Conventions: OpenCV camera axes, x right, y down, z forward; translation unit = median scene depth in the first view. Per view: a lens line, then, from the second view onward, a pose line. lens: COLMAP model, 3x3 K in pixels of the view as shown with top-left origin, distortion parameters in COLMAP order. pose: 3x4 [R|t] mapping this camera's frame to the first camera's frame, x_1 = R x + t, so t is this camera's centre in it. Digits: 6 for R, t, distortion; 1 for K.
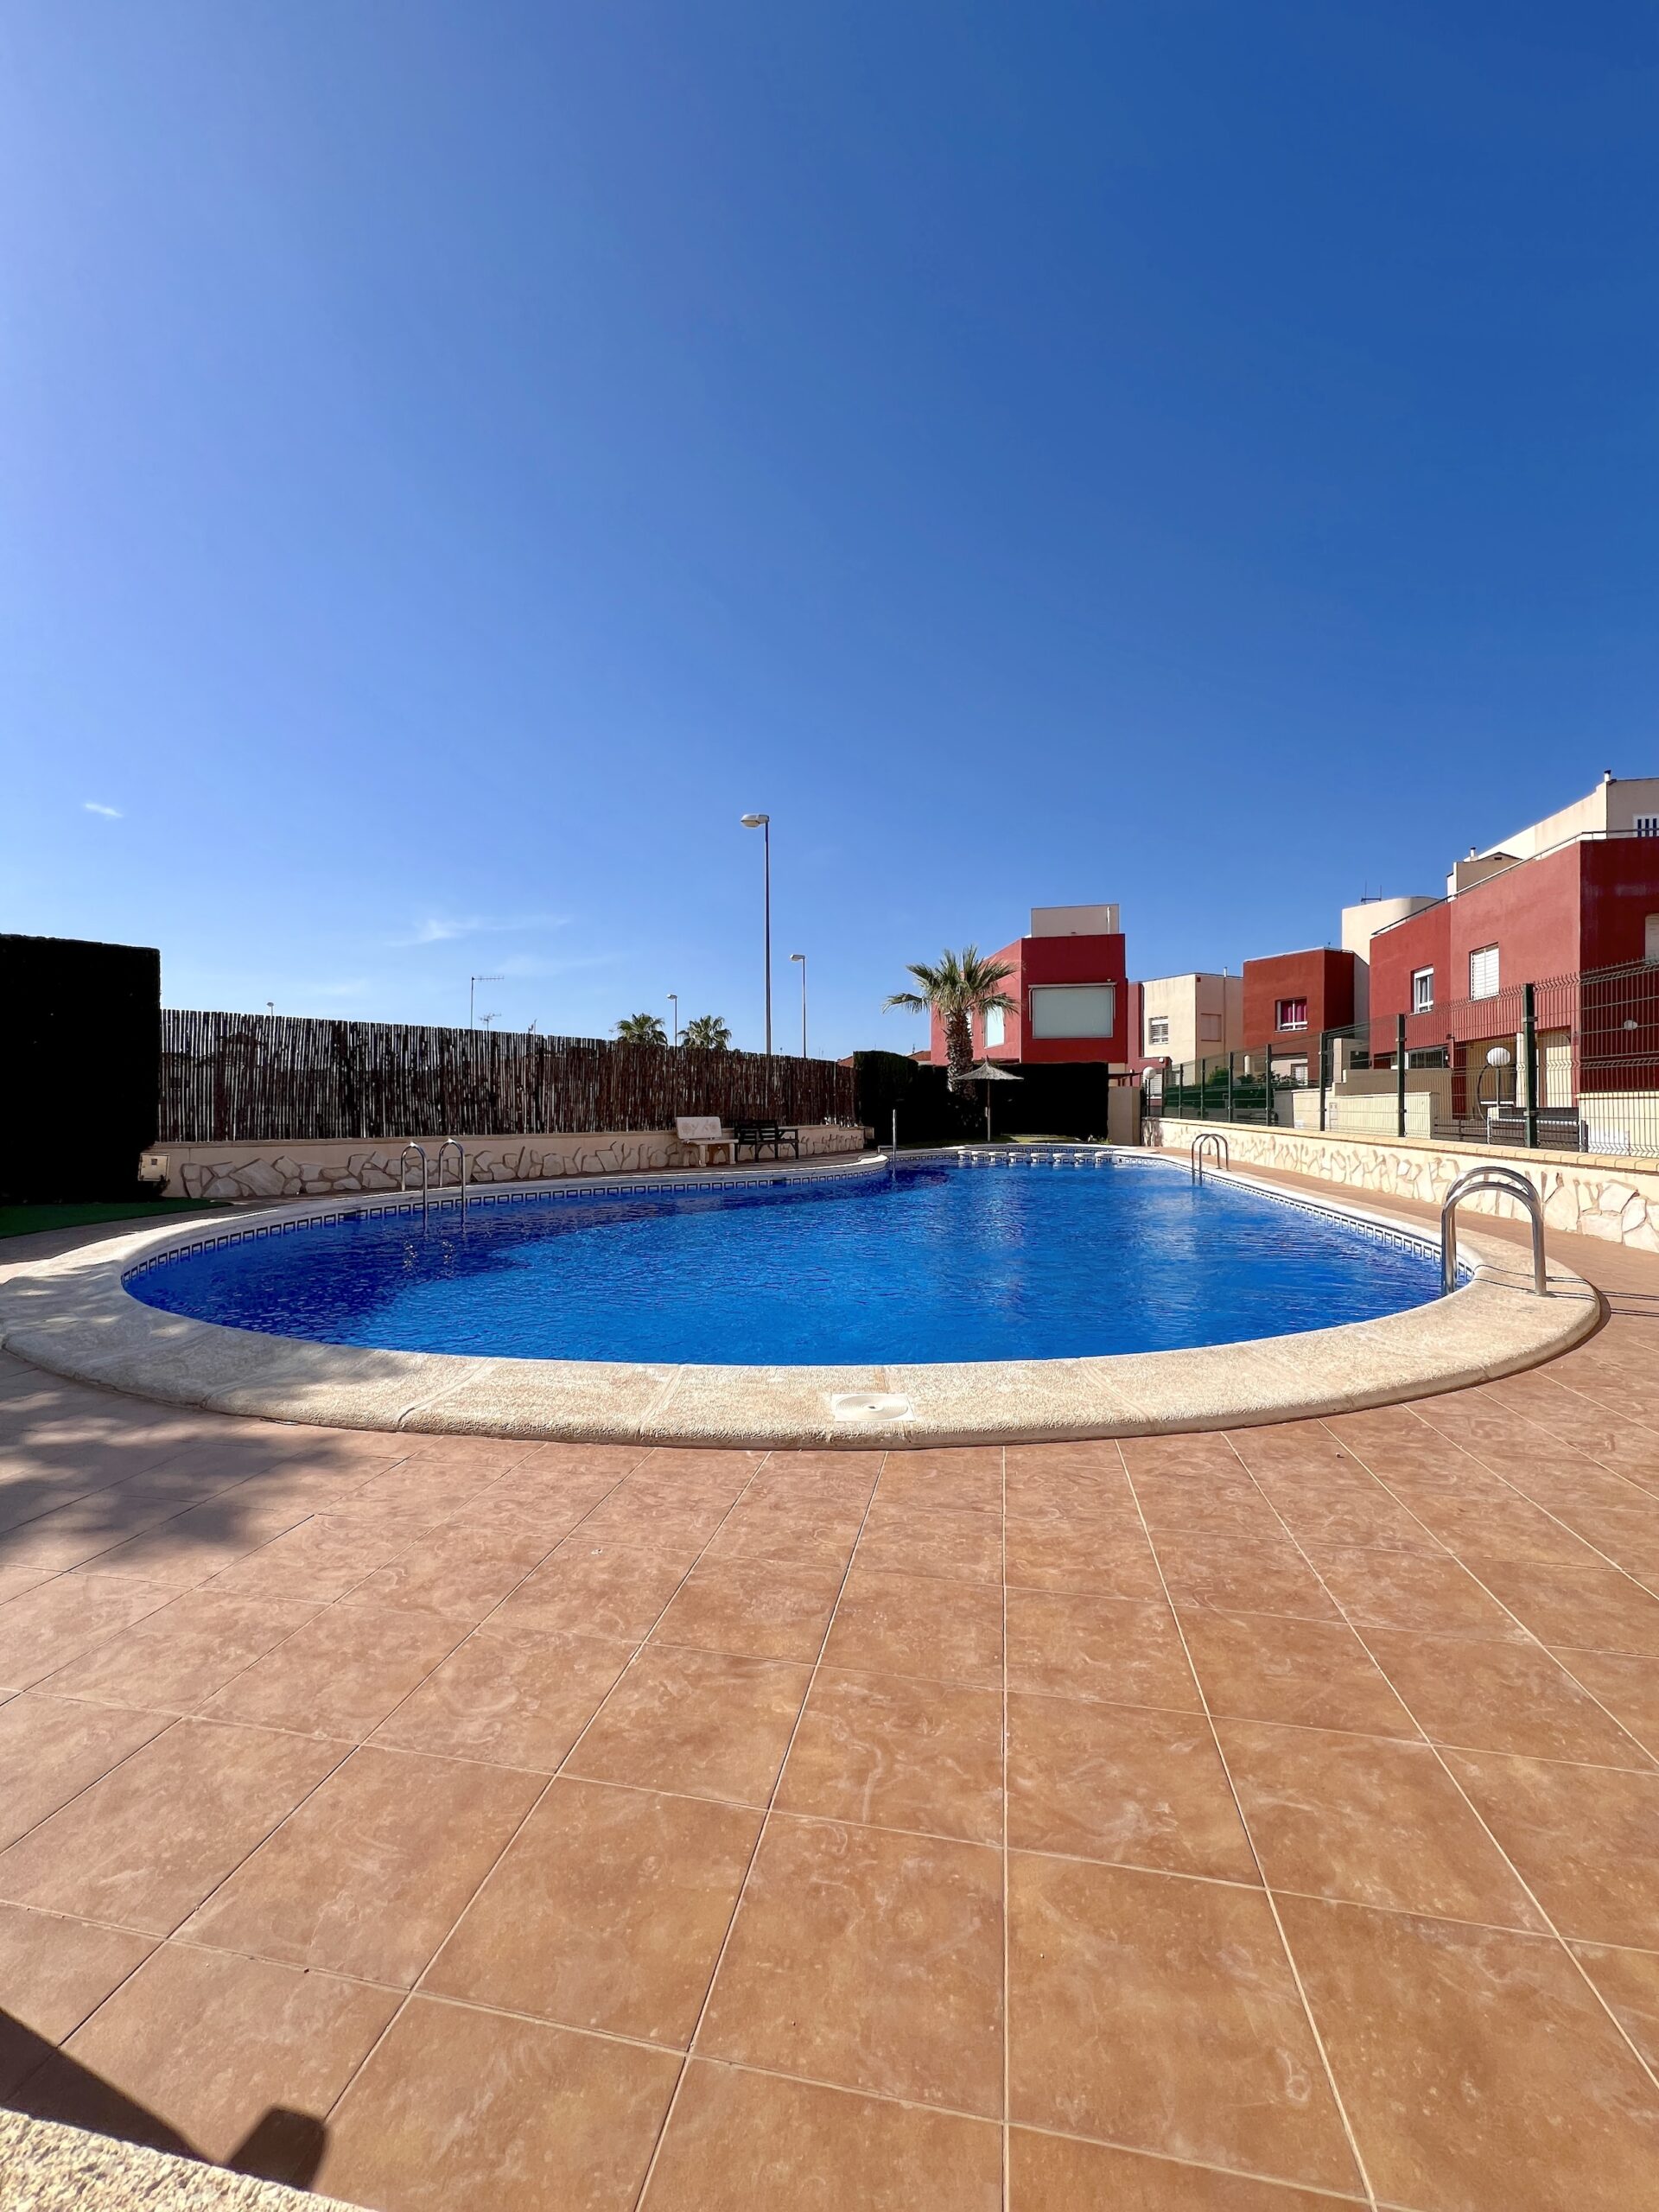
lens RADIAL K [[892.5, 0, 825.2], [0, 892.5, 1111.3], [0, 0, 1]] dist [0.004565, 0.000093]
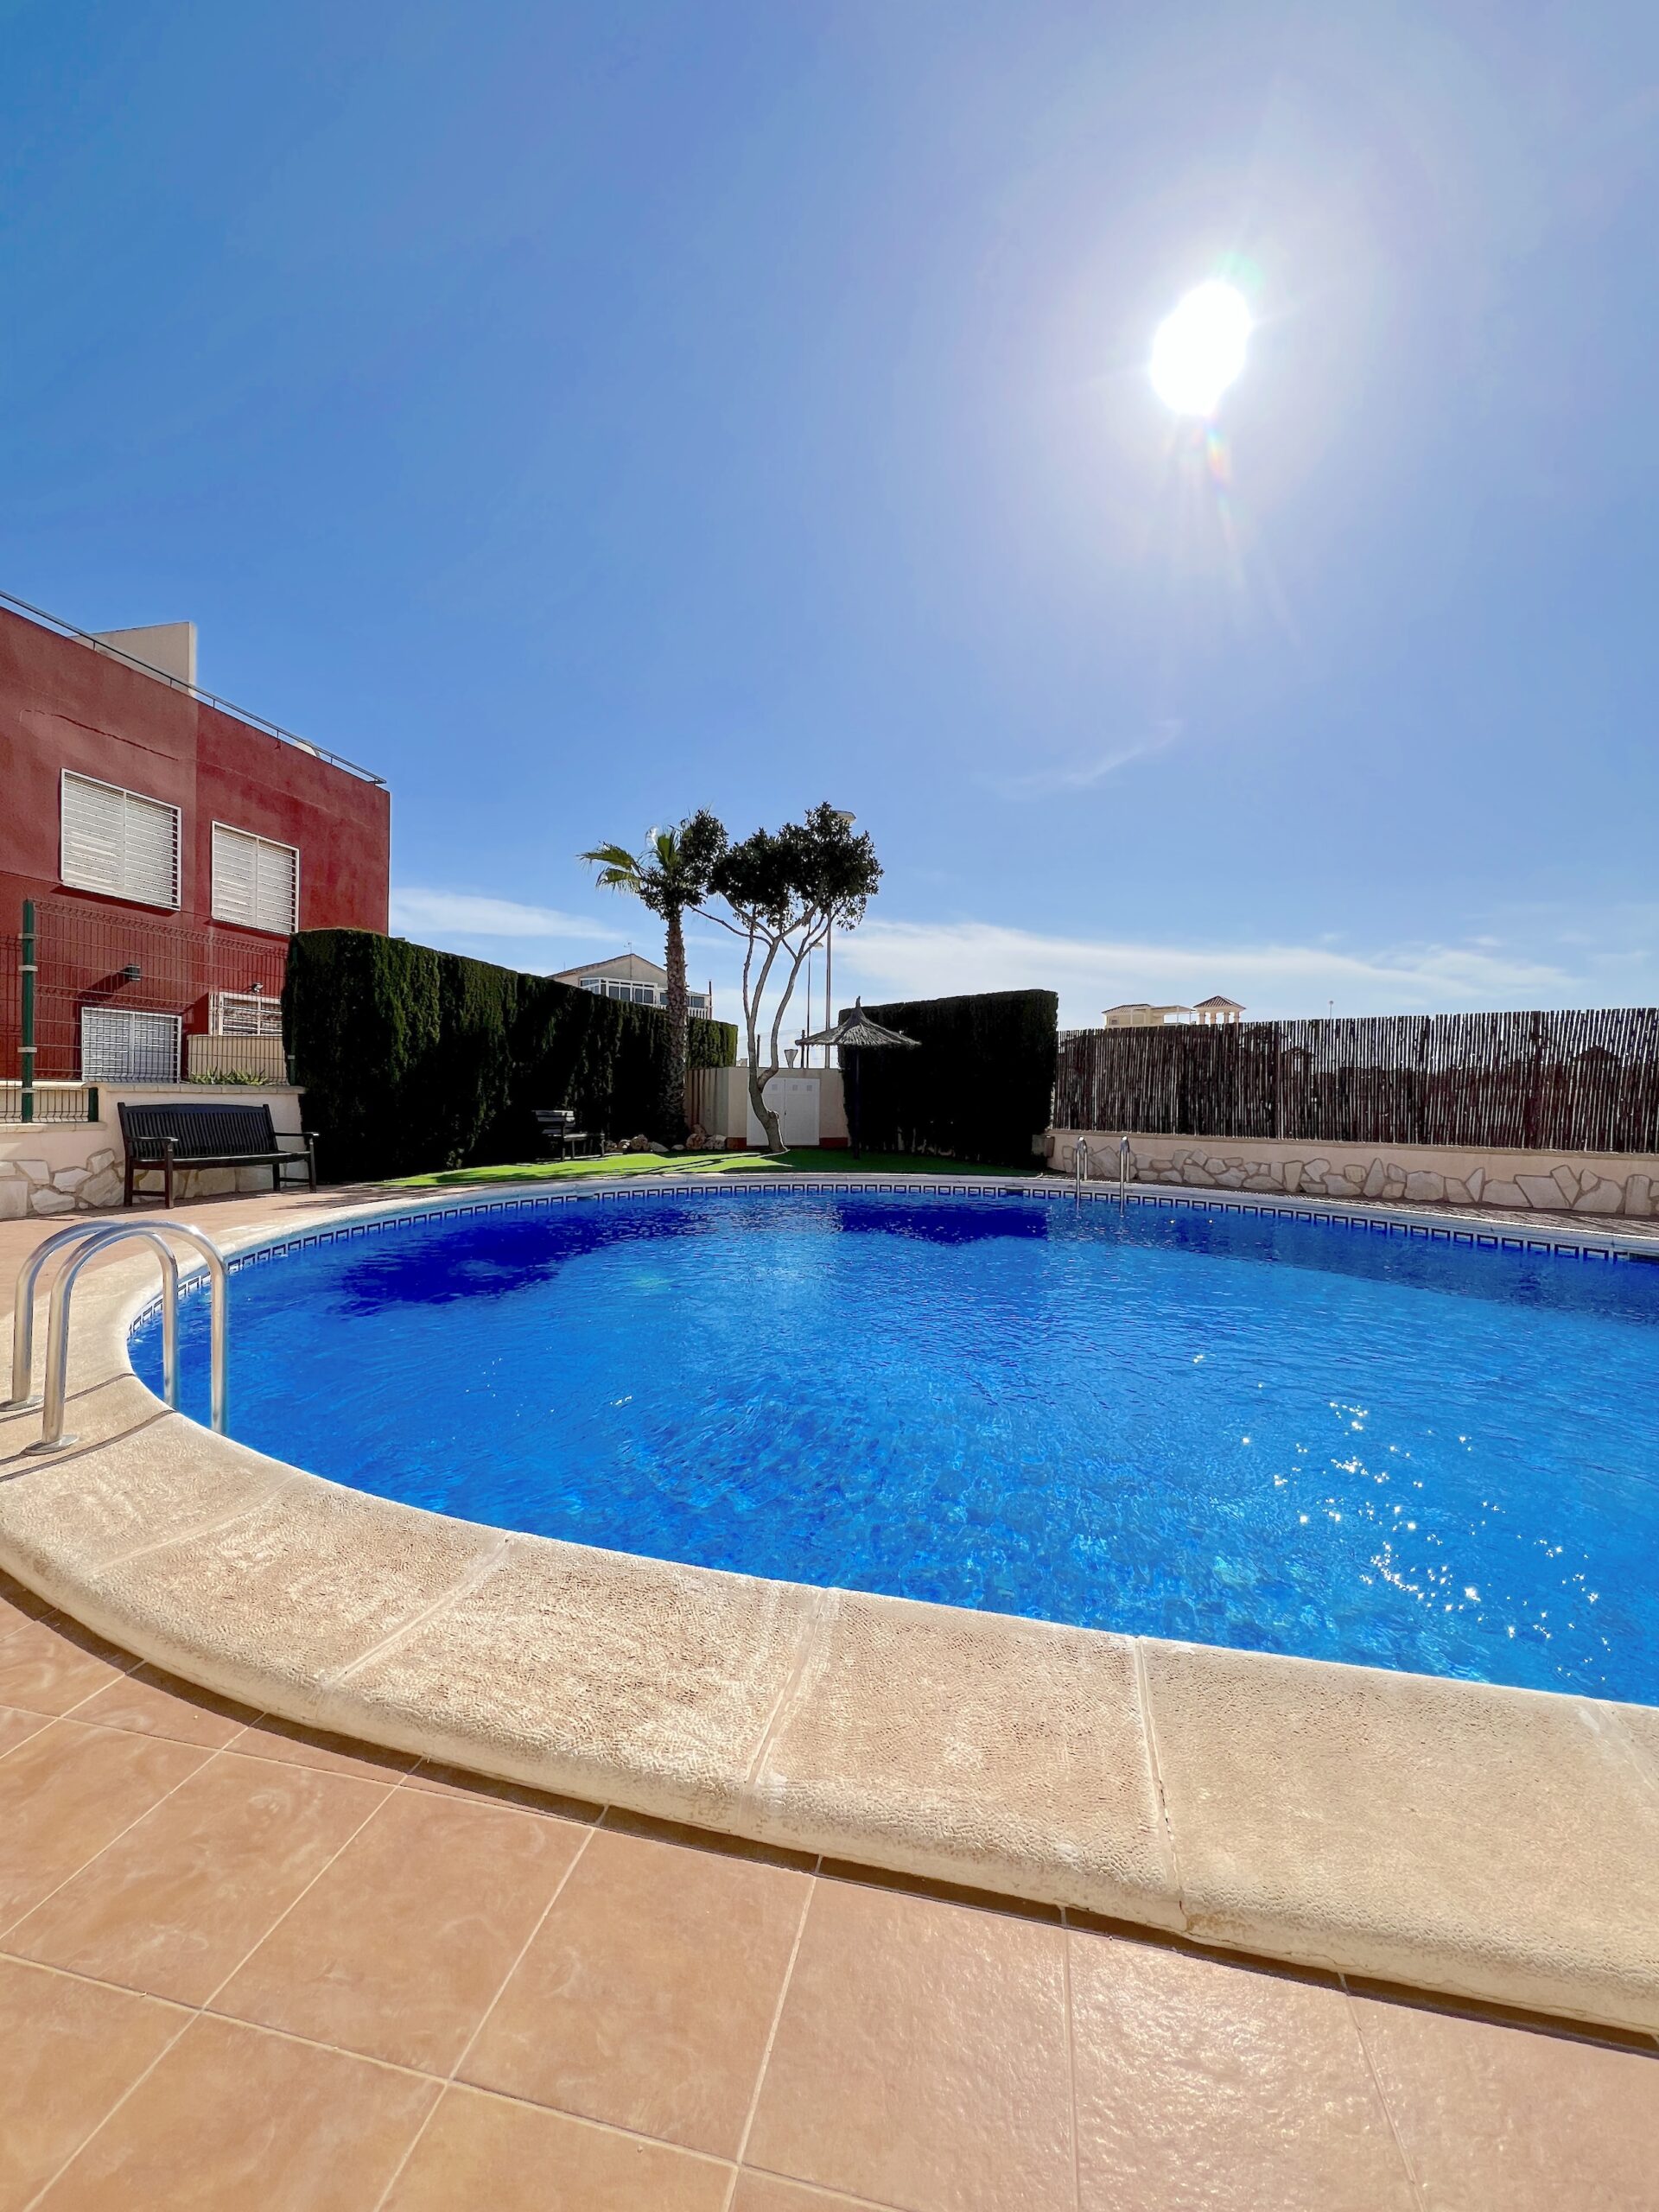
lens RADIAL K [[892.5, 0, 821.4], [0, 892.5, 1106.2], [0, 0, 1]] dist [0.004565, 0.000093]
pose [[-0.017740, 0.010228, -0.999790, 0.317251], [-0.024897, 0.999633, 0.010668, -0.002664], [0.999533, 0.025081, -0.017479, 0.333709]]
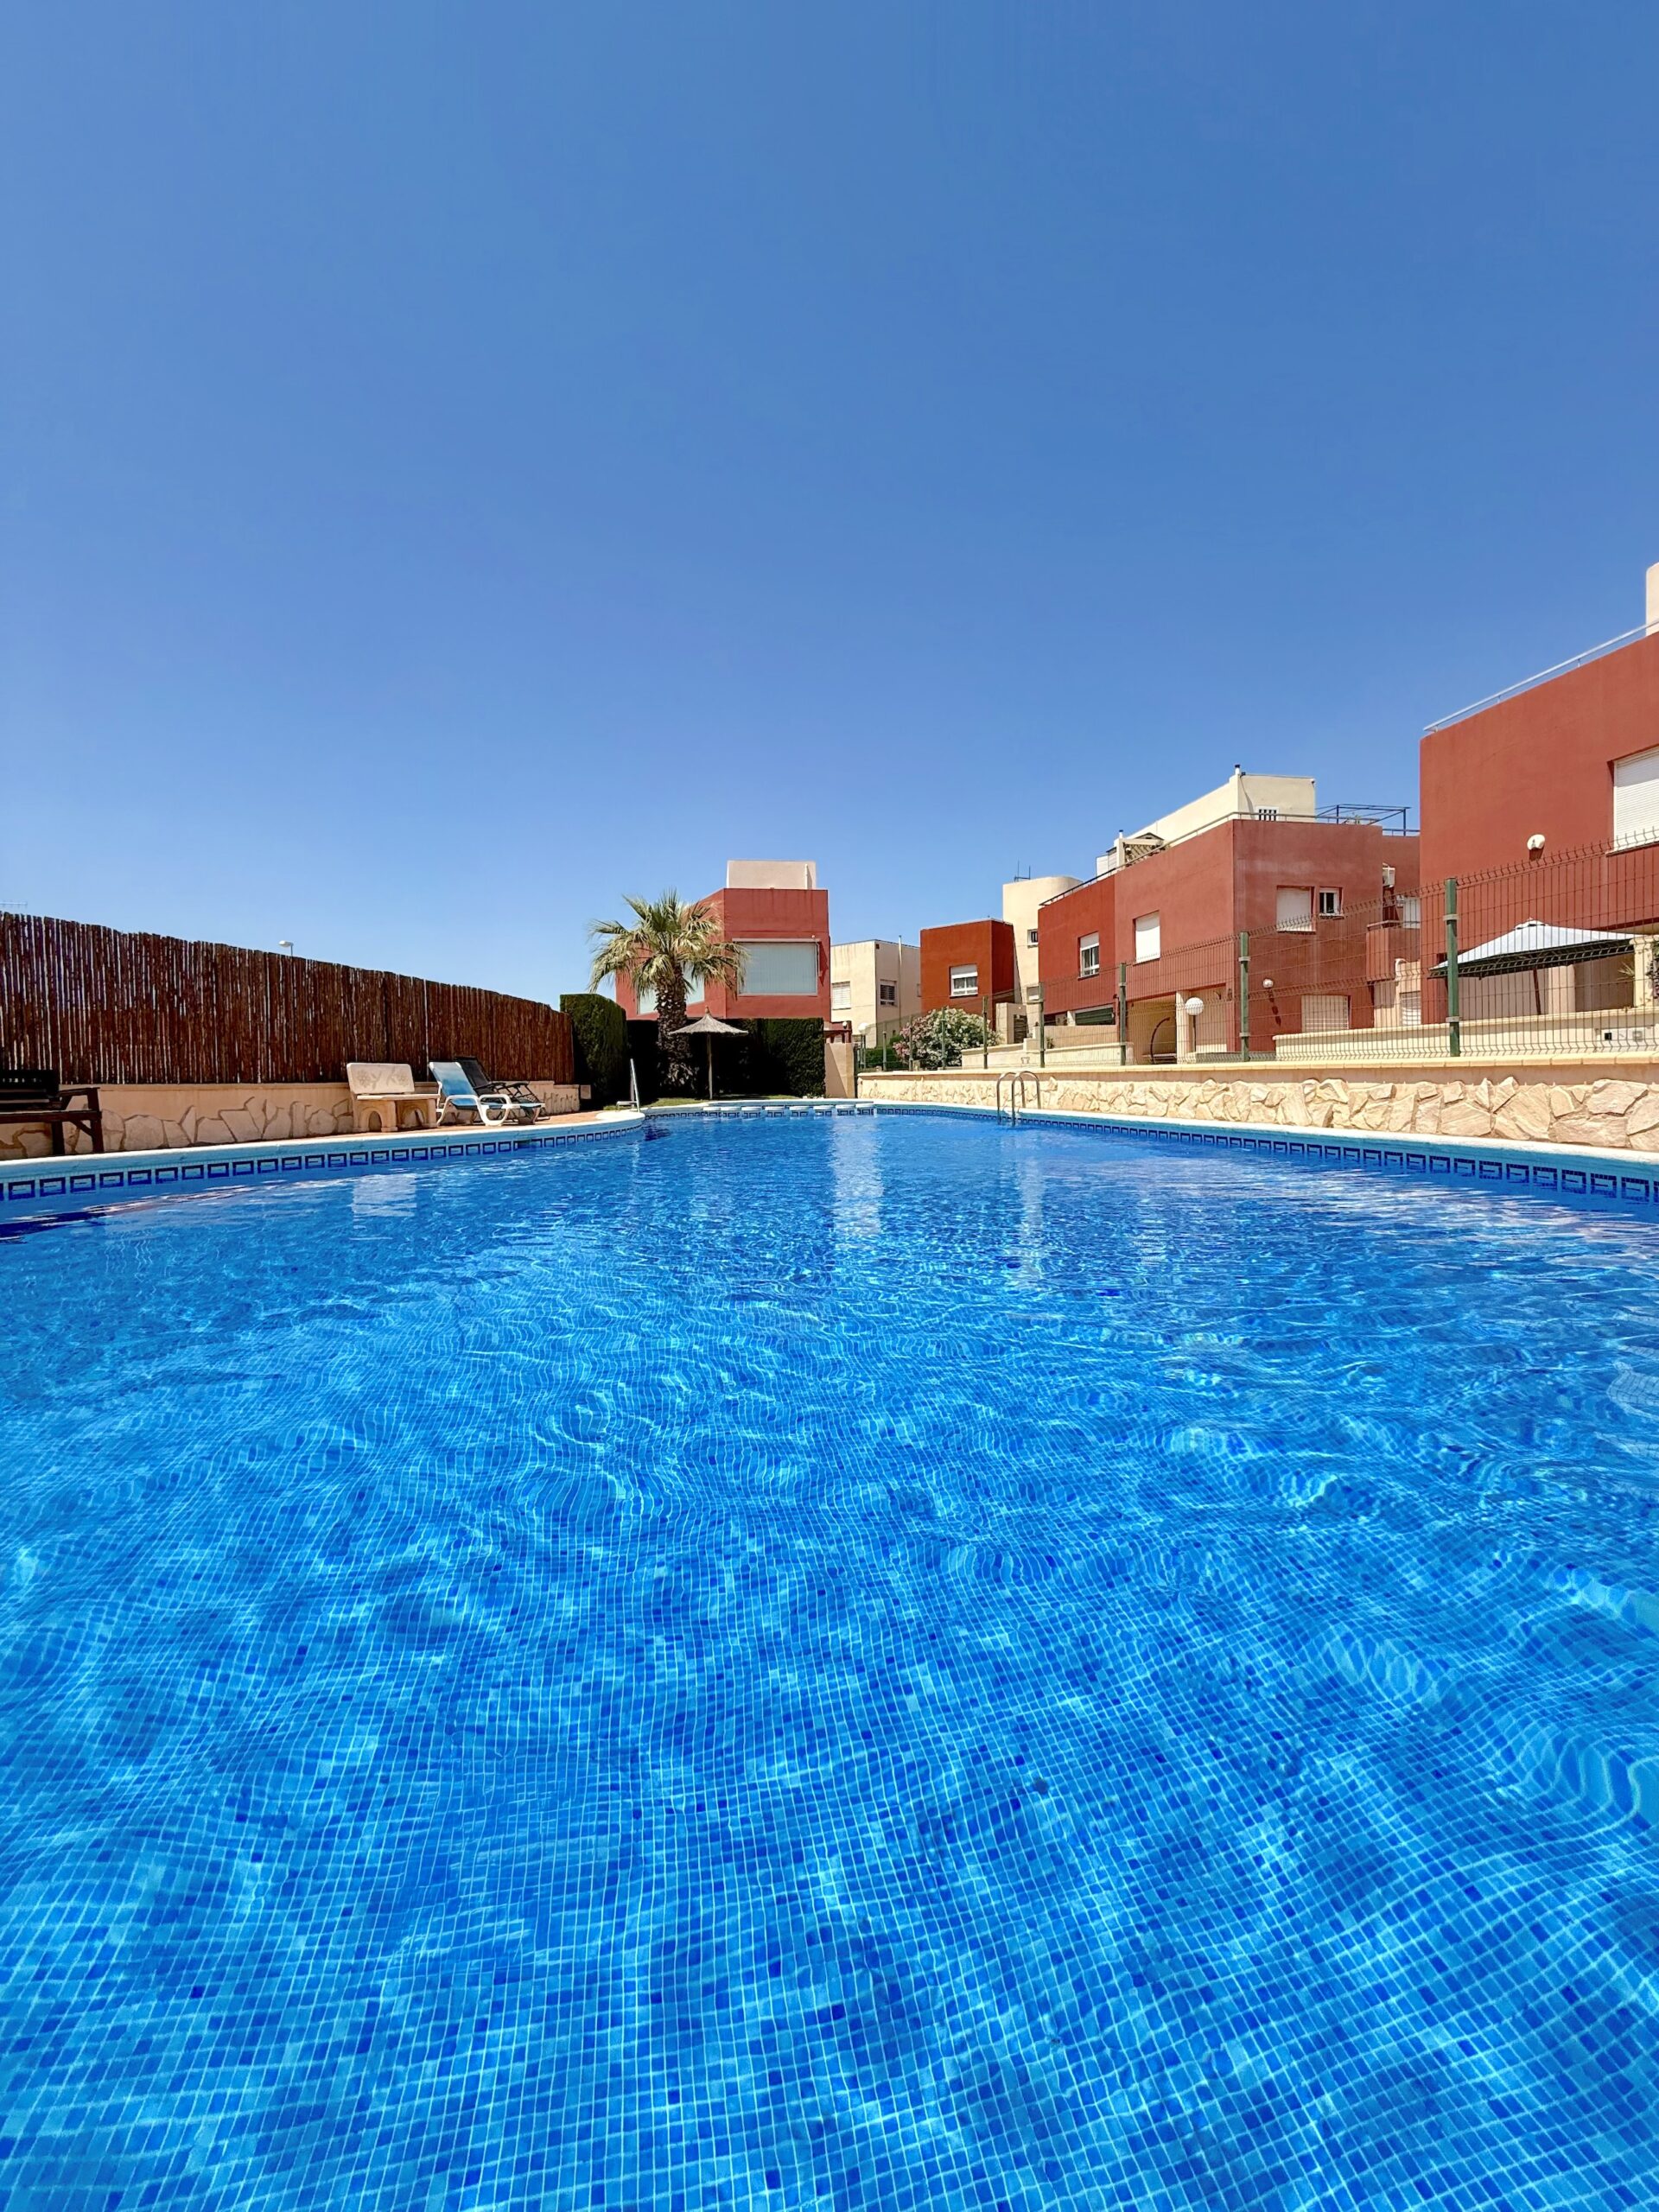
lens RADIAL K [[885.3, 0, 832.4], [0, 885.3, 1097.5], [0, 0, 1]] dist [0.001641, 0.001001]
pose [[0.923878, -0.022643, 0.382018, -0.061799], [0.017464, 0.999703, 0.017018, 0.021977], [-0.382289, -0.009051, 0.923998, 0.154210]]
